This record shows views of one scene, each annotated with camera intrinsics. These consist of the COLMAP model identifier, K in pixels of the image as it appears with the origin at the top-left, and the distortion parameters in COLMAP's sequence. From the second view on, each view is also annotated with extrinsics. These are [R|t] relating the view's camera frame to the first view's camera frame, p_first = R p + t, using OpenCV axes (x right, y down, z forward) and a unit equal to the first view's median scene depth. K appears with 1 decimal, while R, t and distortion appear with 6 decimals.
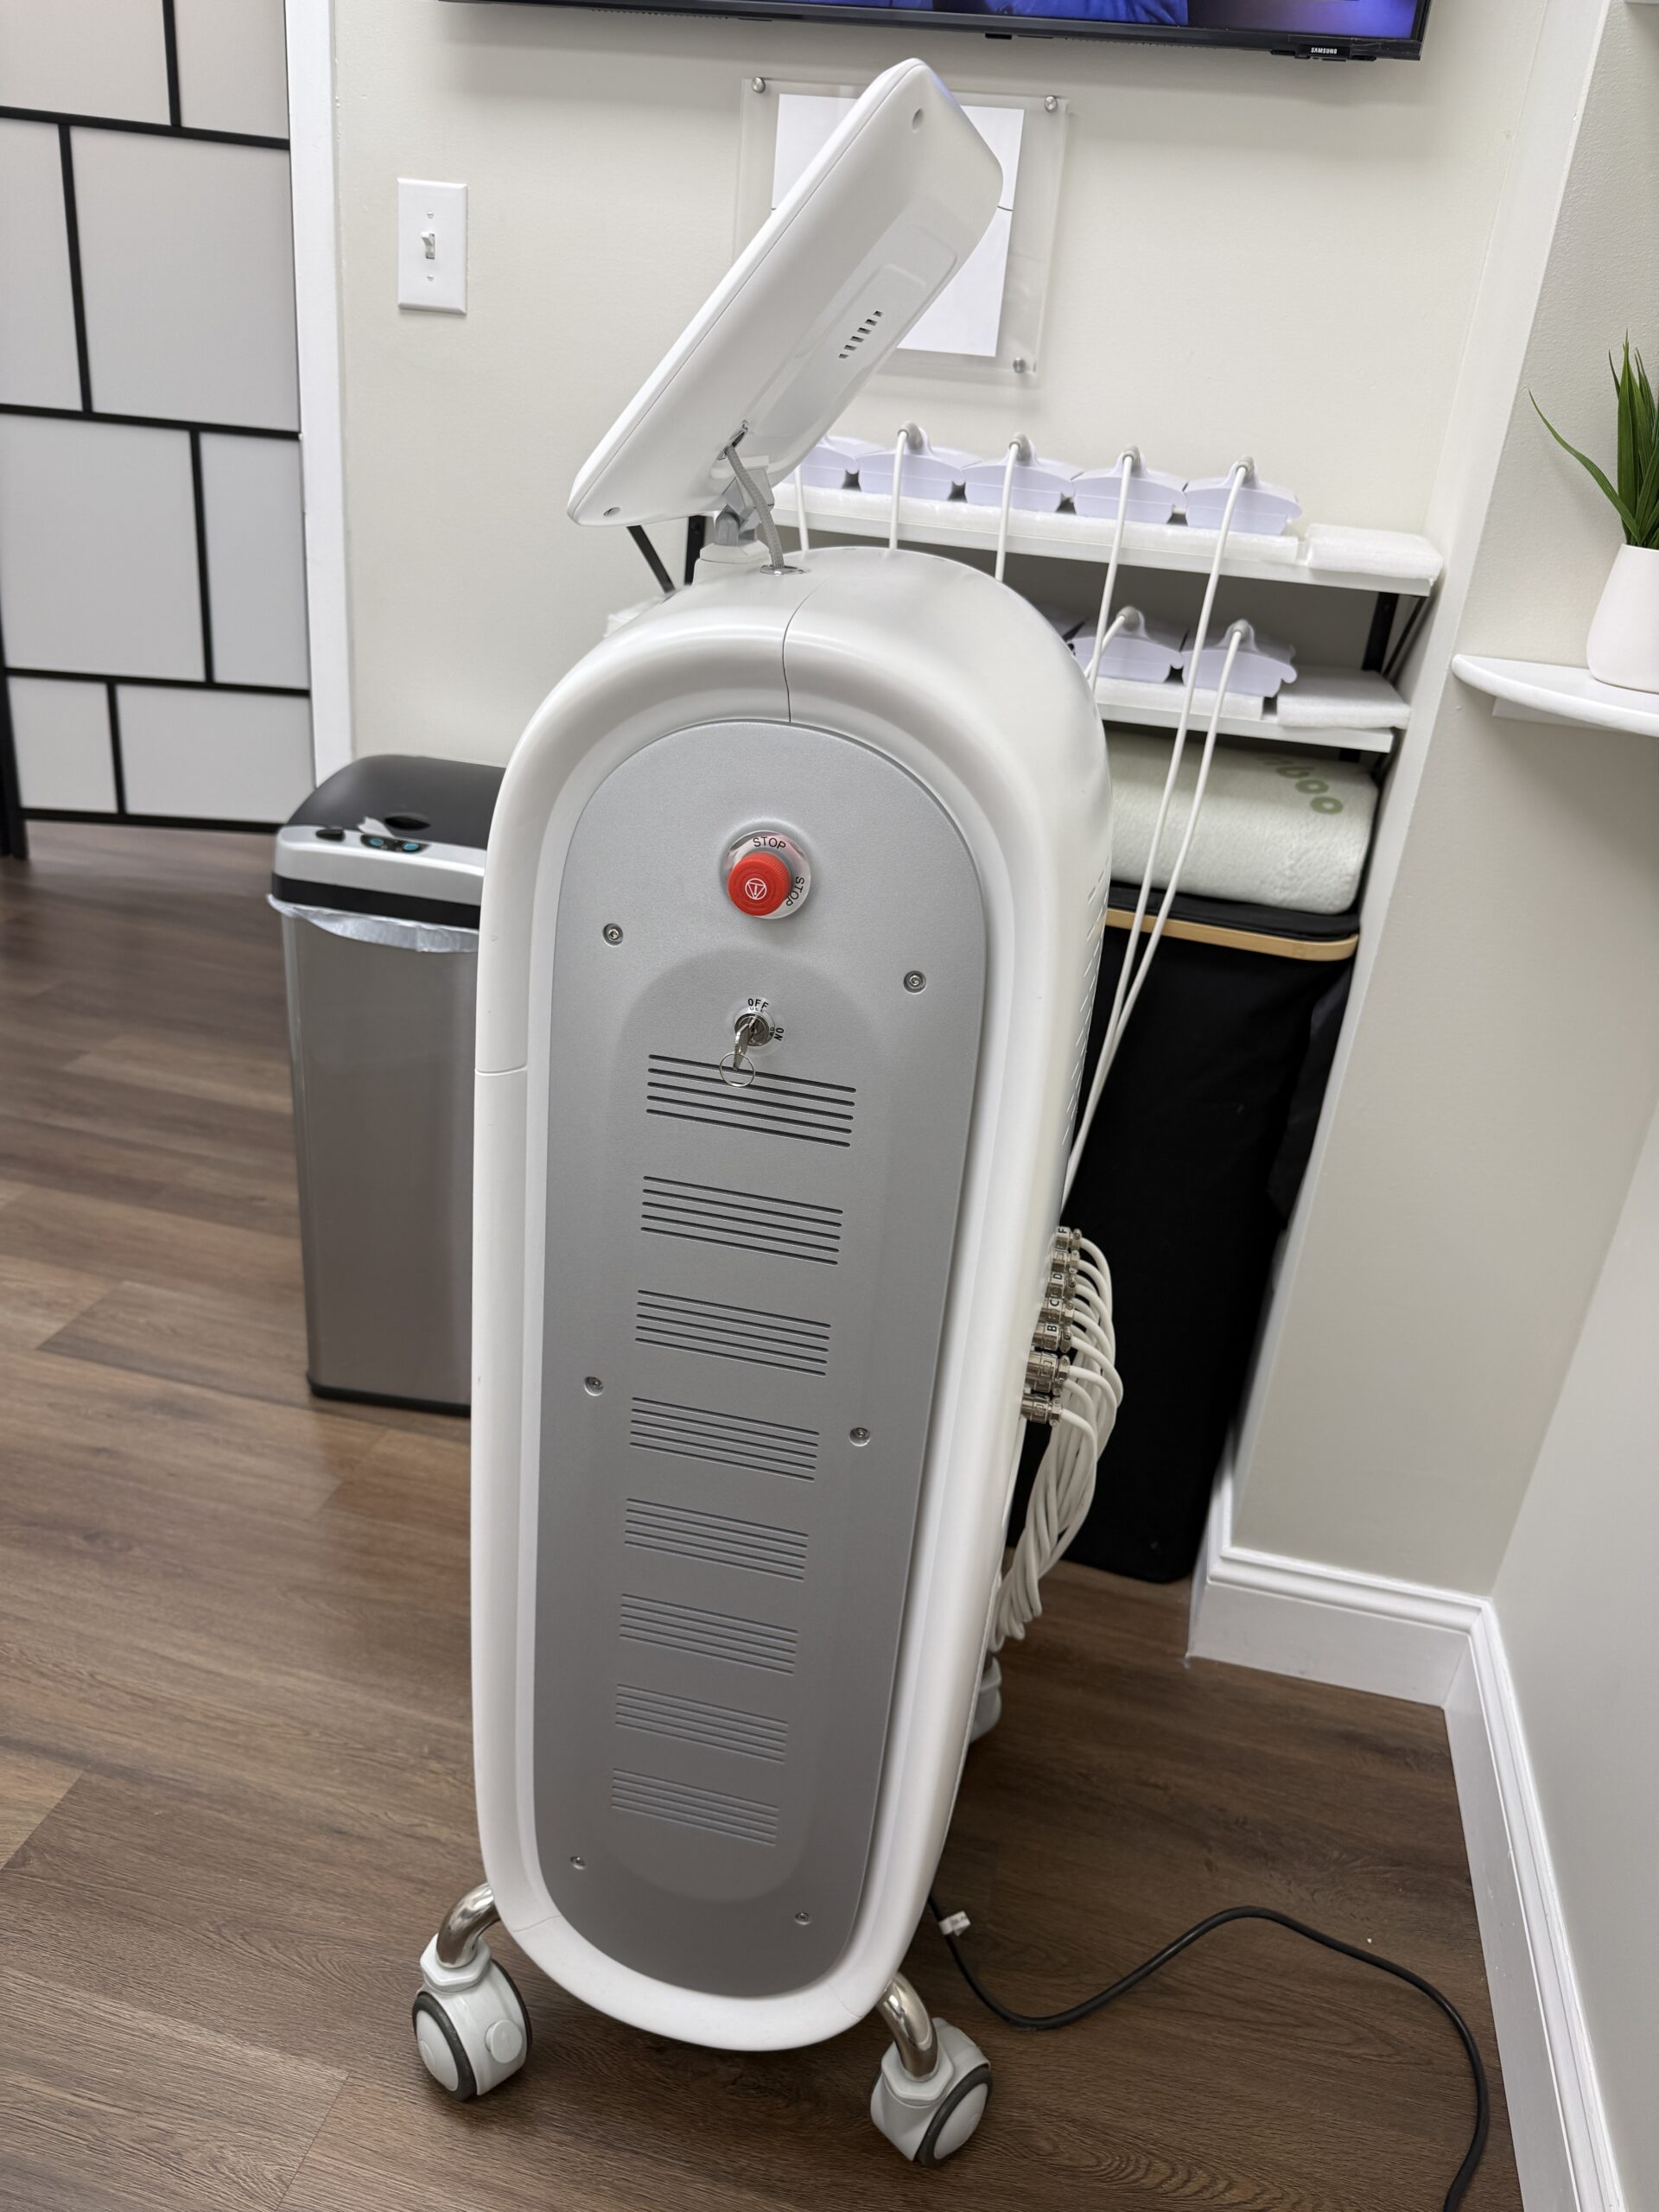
lens RADIAL K [[1578.1, 0, 826.8], [0, 1578.1, 1145.9], [0, 0, 1]] dist [-0.015429, -0.004615]
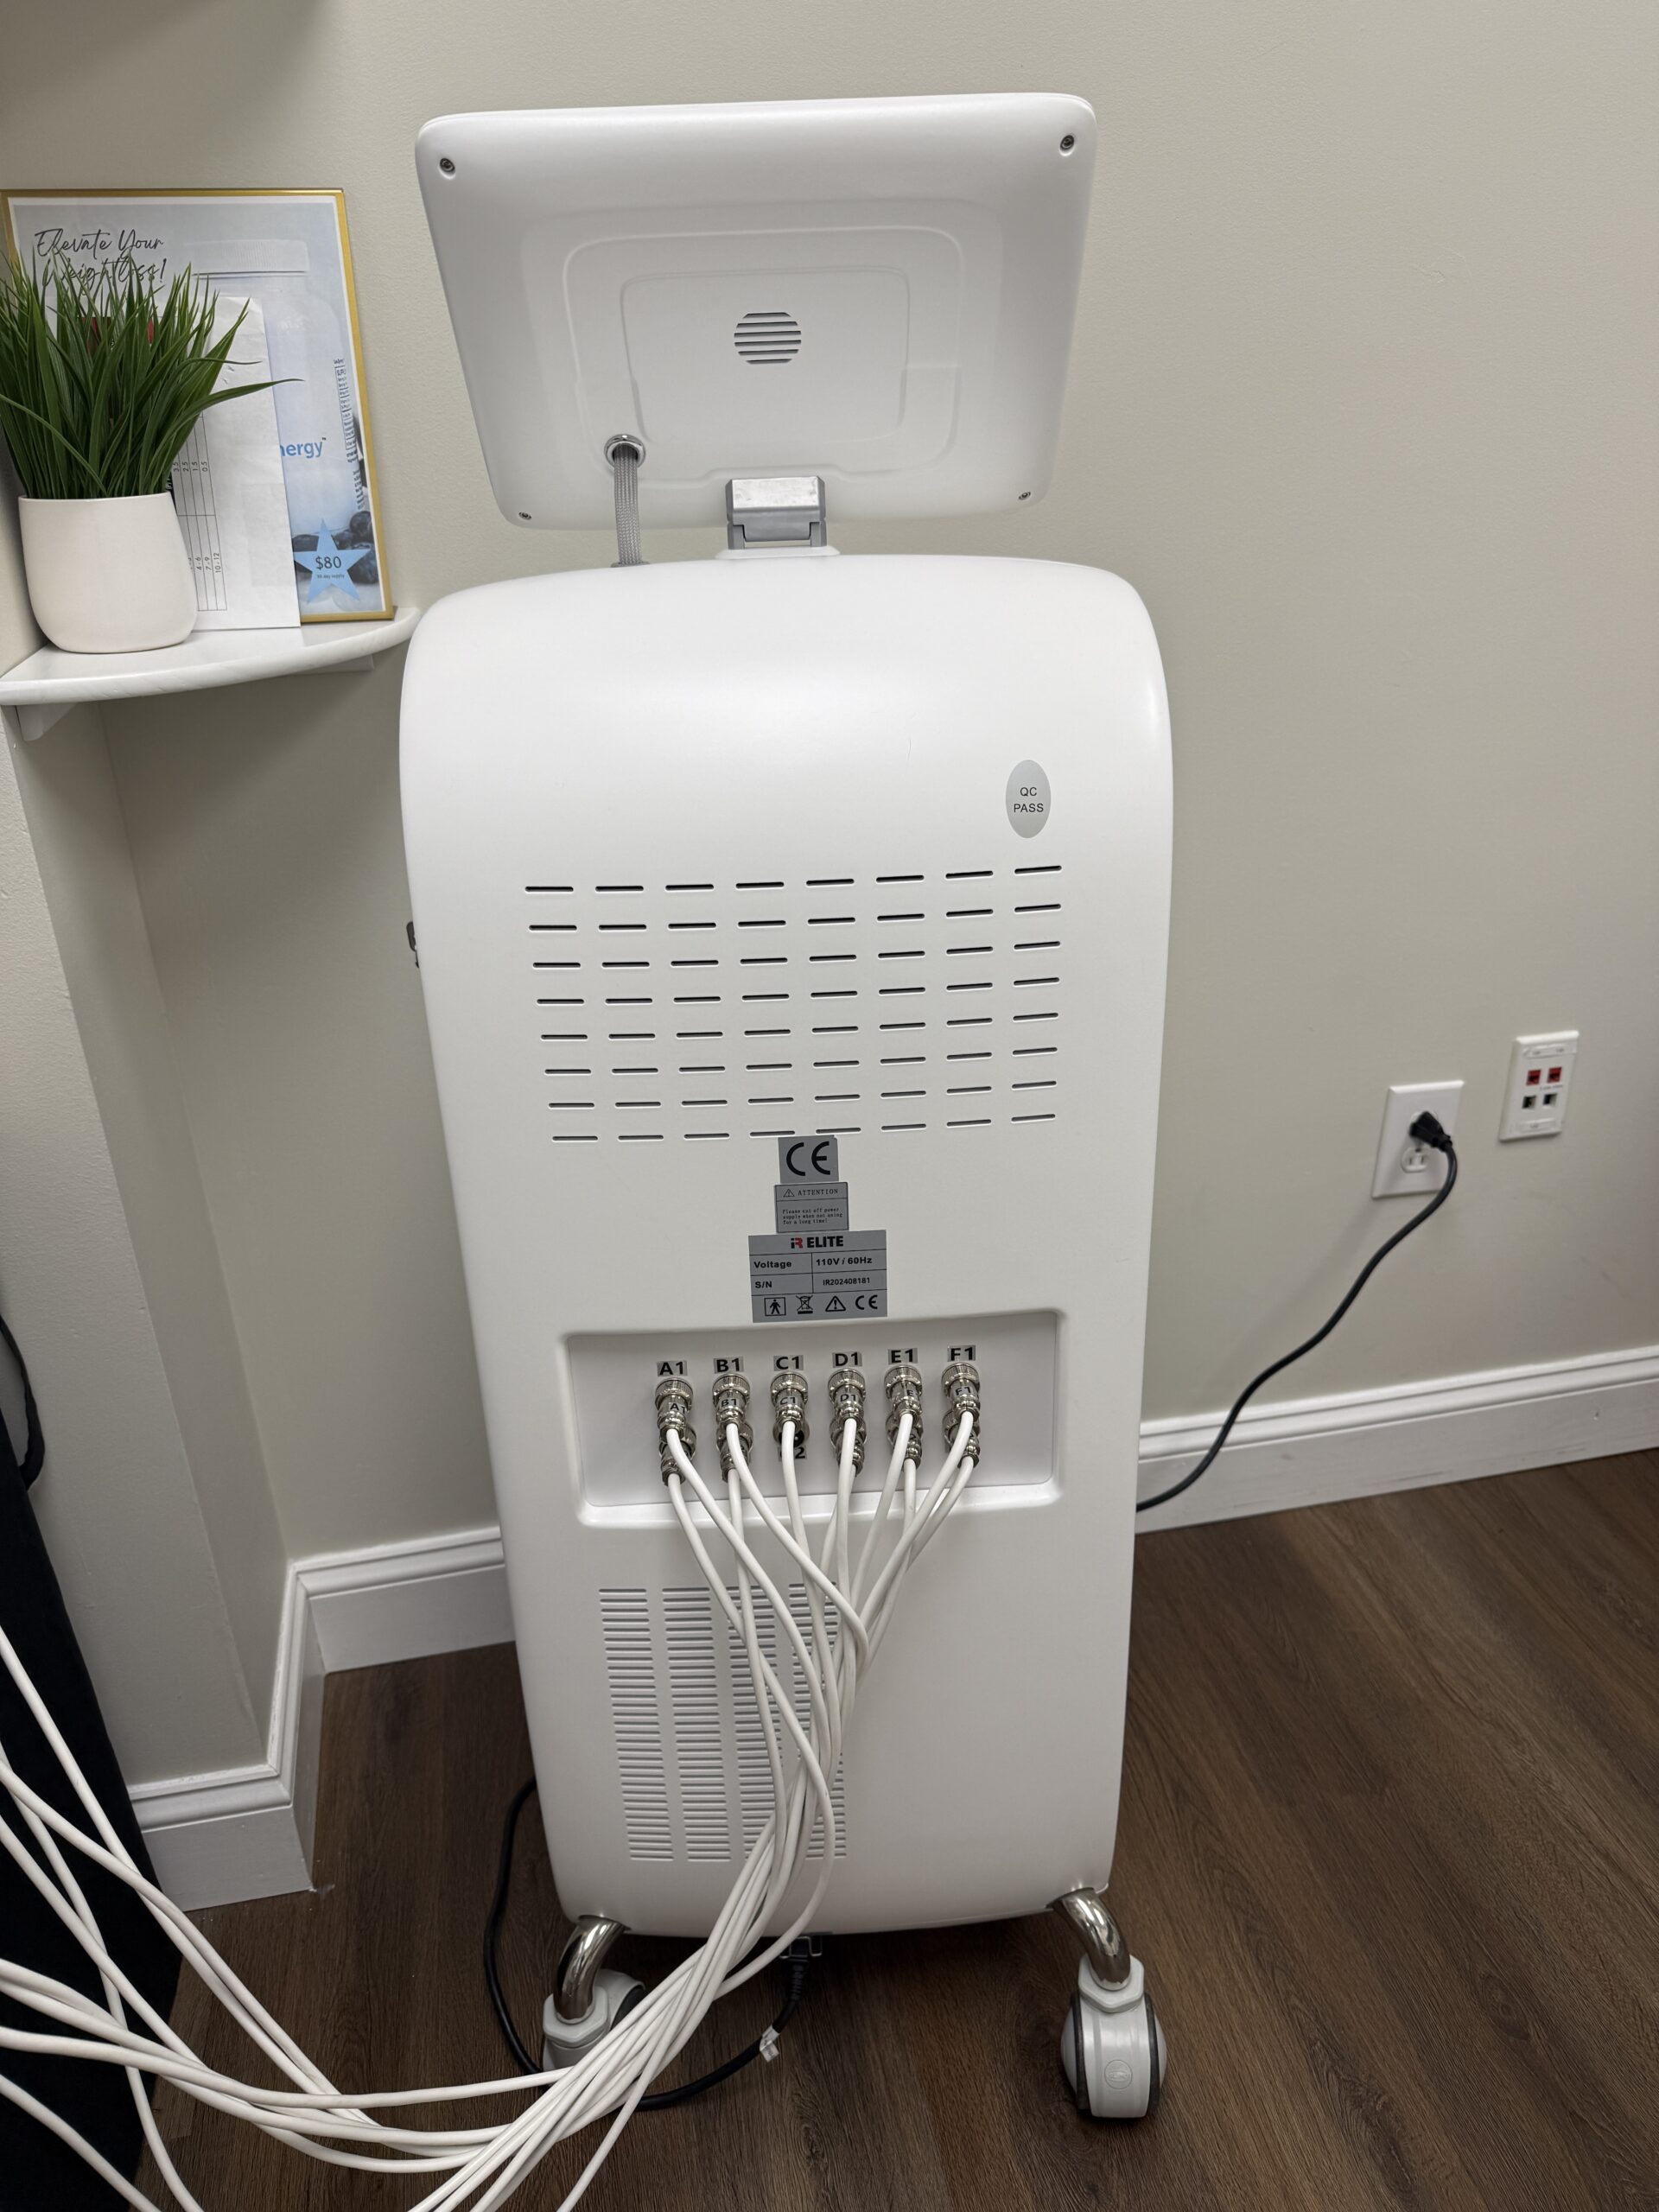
lens RADIAL K [[1617.7, 0, 839.5], [0, 1617.7, 1118.9], [0, 0, 1]] dist [-0.016368, 0.001916]
pose [[-0.430396, -0.465675, 0.773244, -0.424560], [0.375445, 0.686670, 0.622515, -0.451850], [-0.820853, 0.558238, -0.120705, 0.773683]]
